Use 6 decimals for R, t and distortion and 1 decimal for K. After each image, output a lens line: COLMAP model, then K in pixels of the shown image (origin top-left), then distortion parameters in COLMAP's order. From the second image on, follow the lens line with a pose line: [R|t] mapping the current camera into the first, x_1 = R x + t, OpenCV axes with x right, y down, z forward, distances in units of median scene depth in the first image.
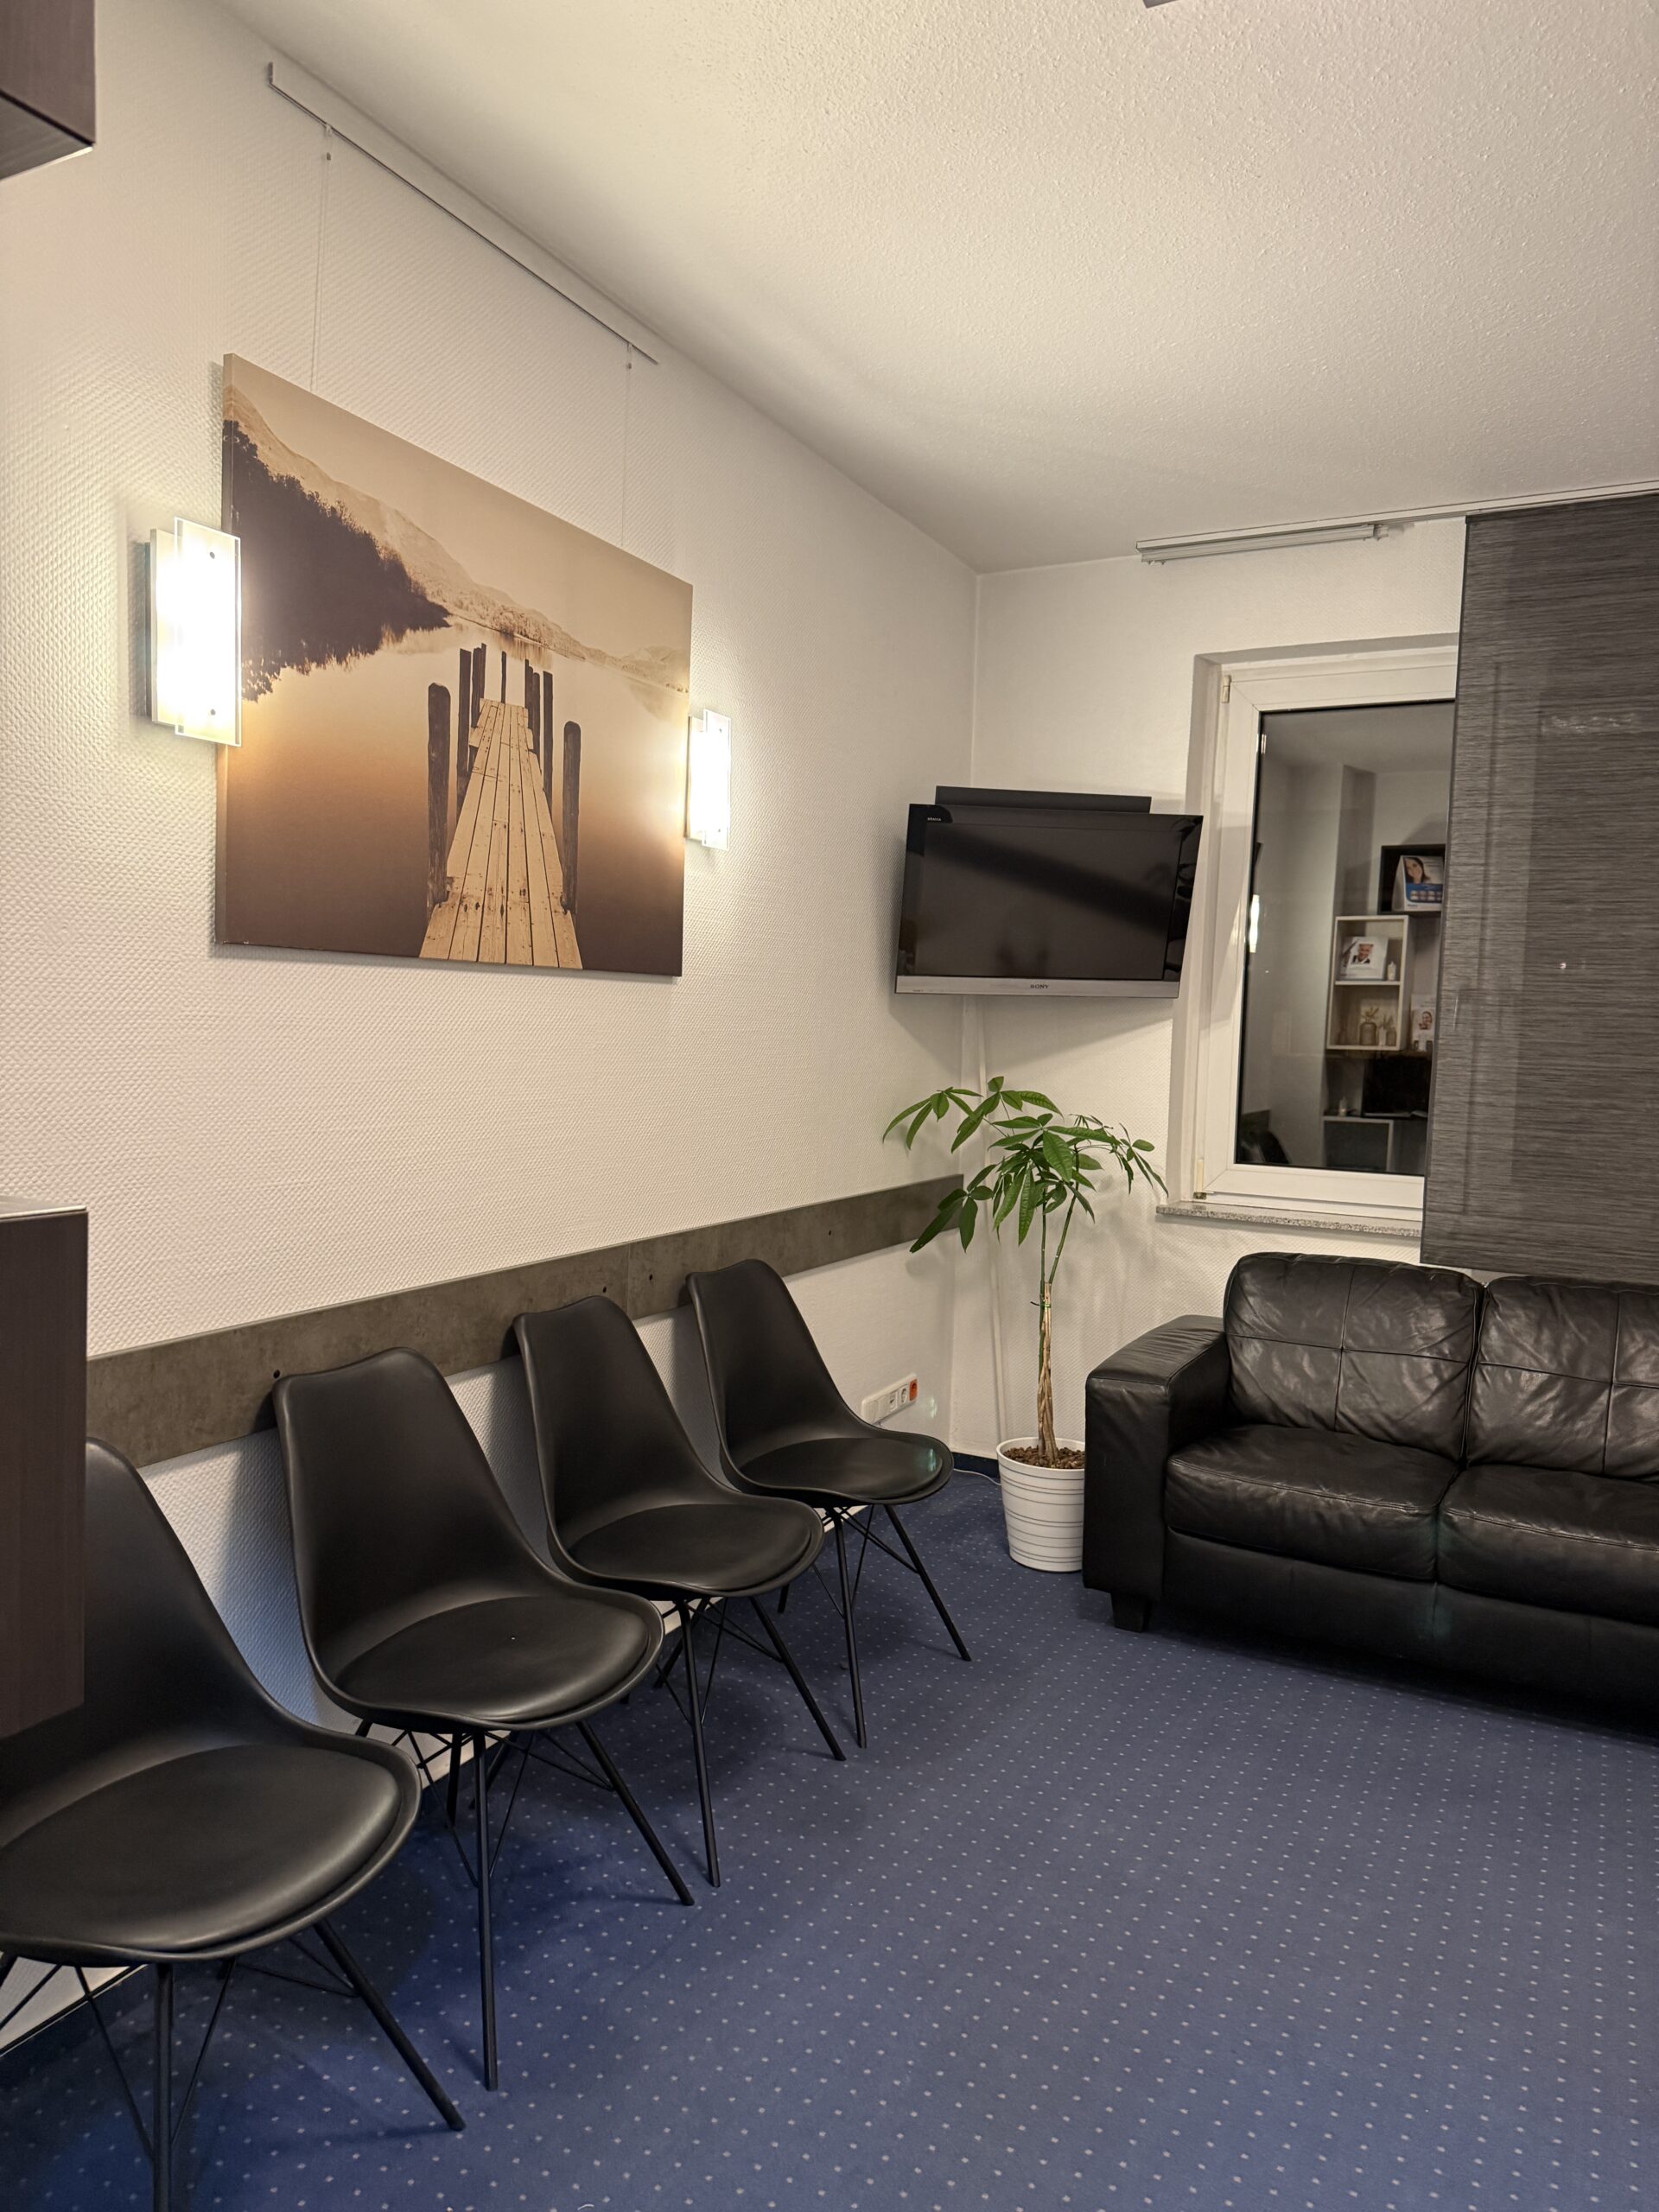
lens RADIAL K [[1575.7, 0, 828.4], [0, 1575.7, 1113.5], [0, 0, 1]] dist [0.032538, -0.032362]
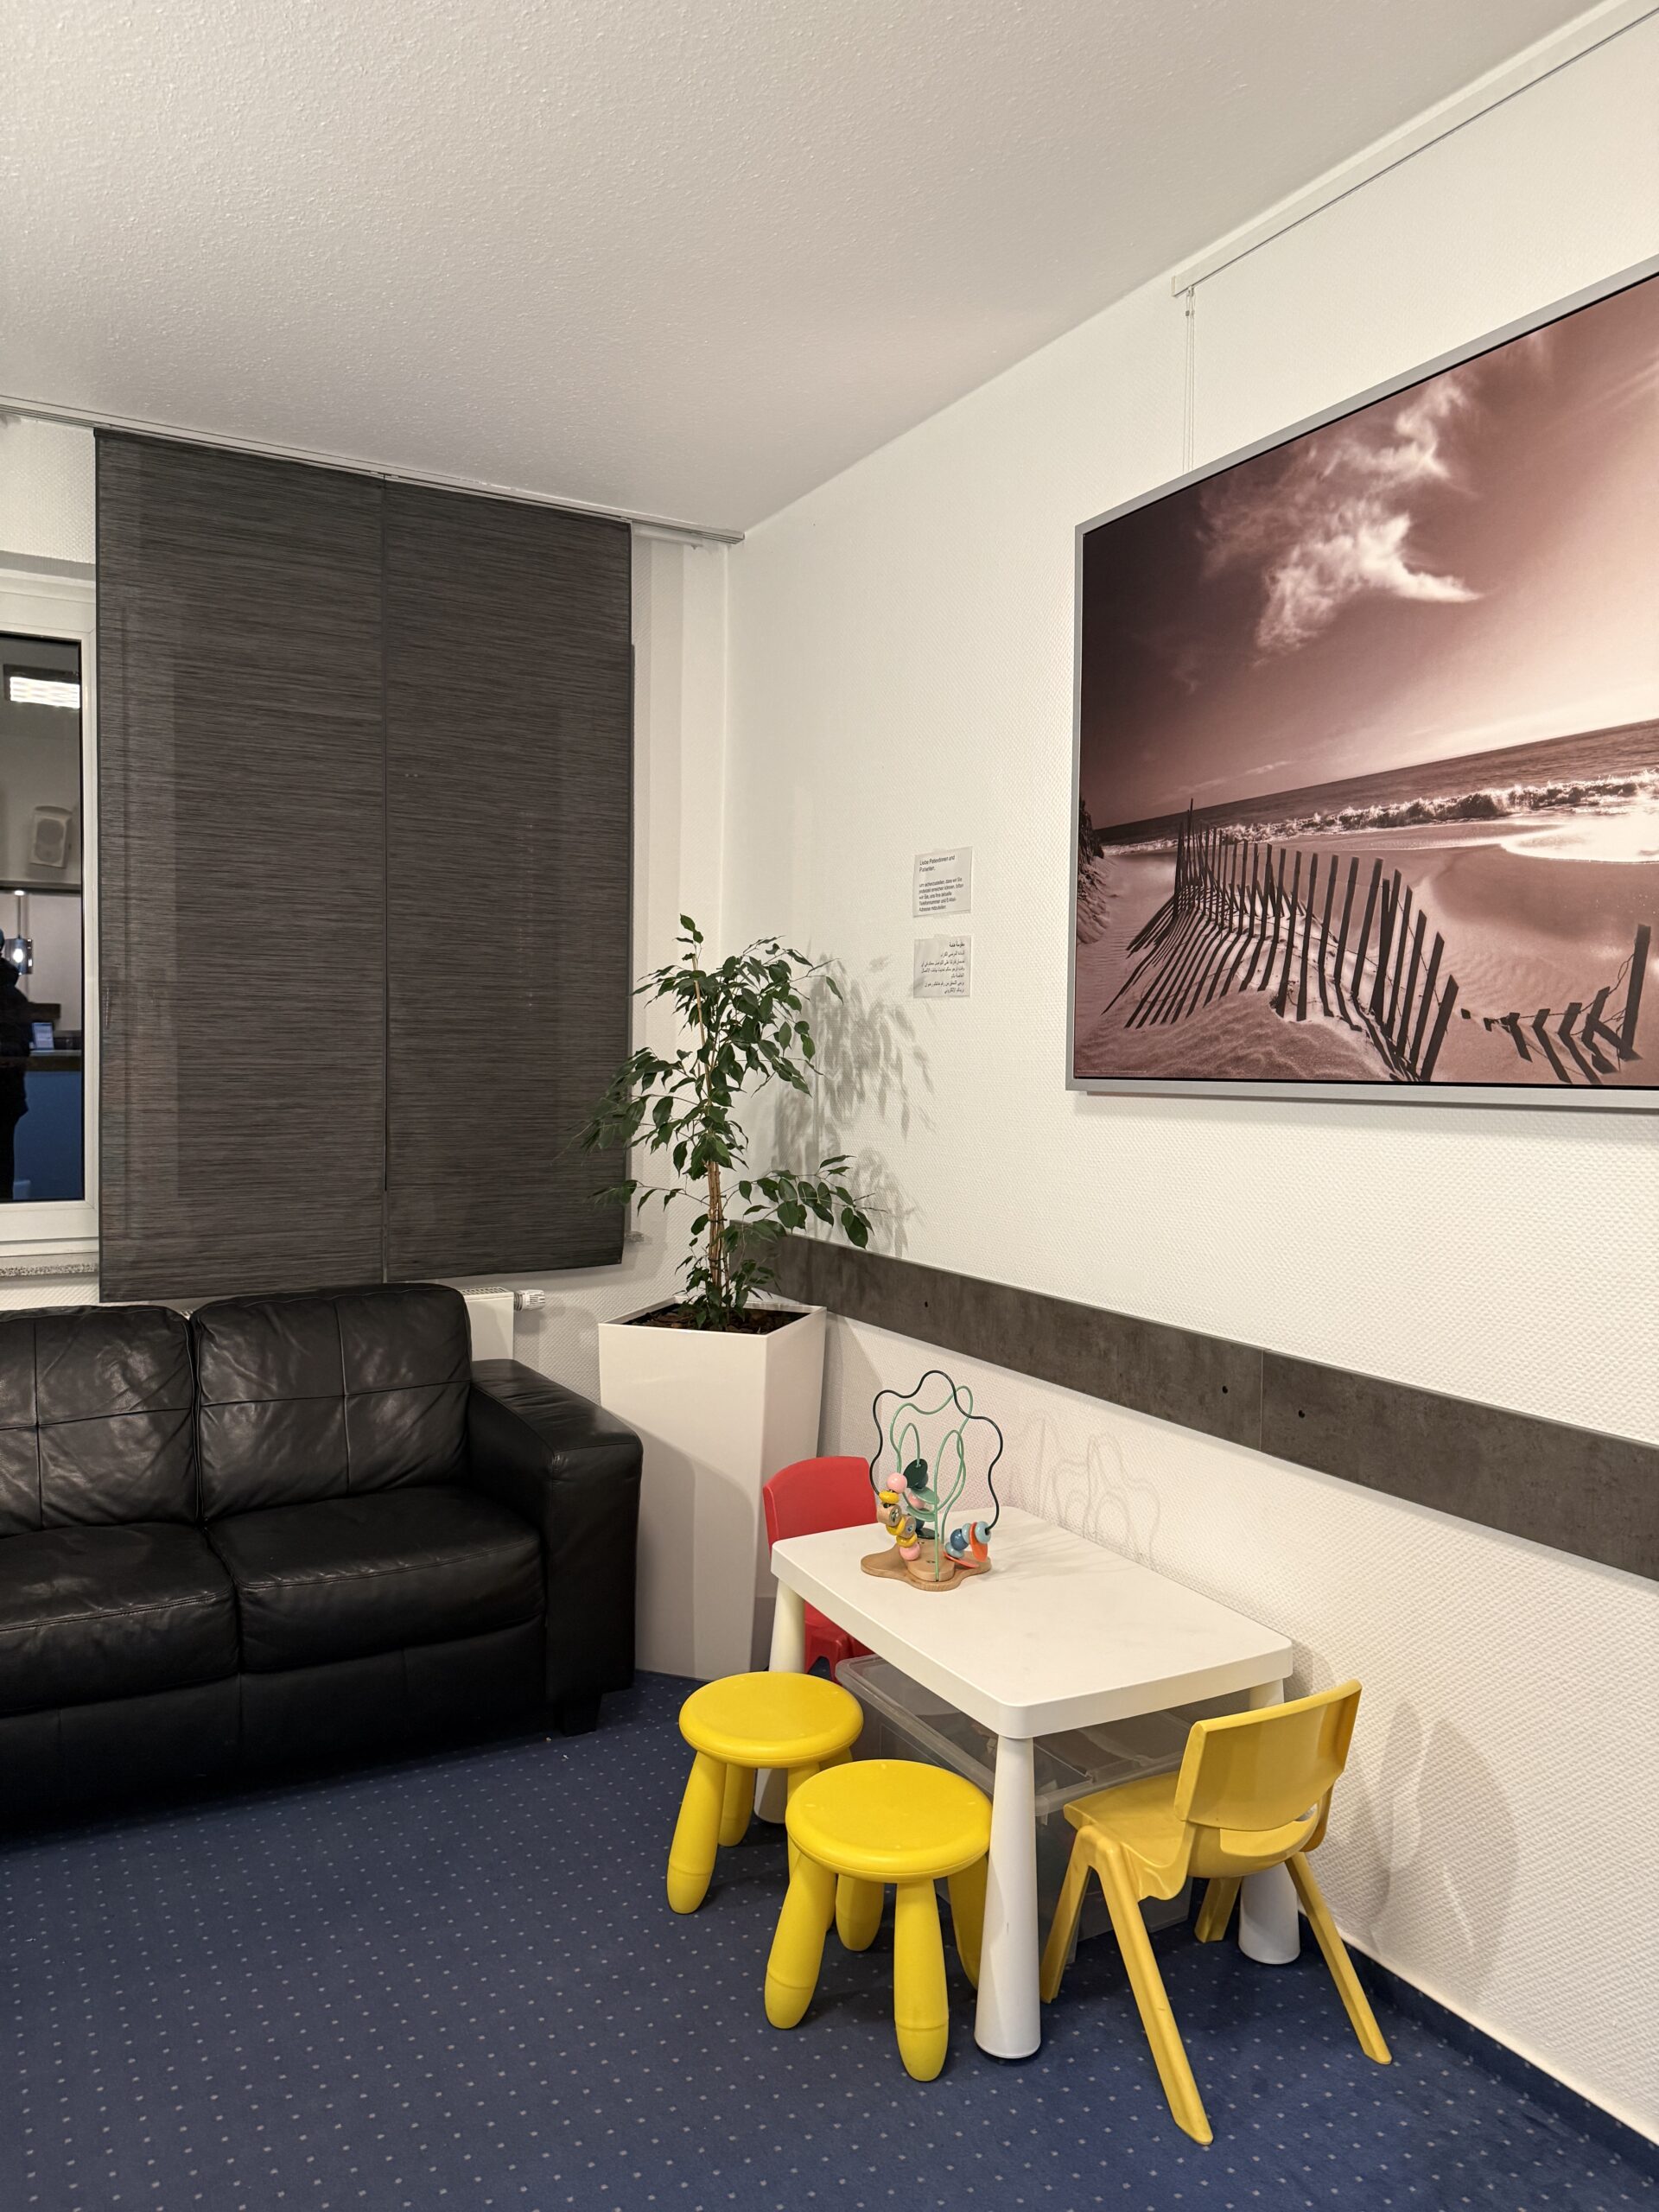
lens RADIAL K [[1575.7, 0, 827.6], [0, 1575.7, 1101.4], [0, 0, 1]] dist [0.032538, -0.032362]
pose [[0.560074, -0.062291, 0.826098, -0.110657], [0.059400, 0.997622, 0.034953, -0.021121], [-0.826310, 0.029494, 0.562442, 0.208071]]
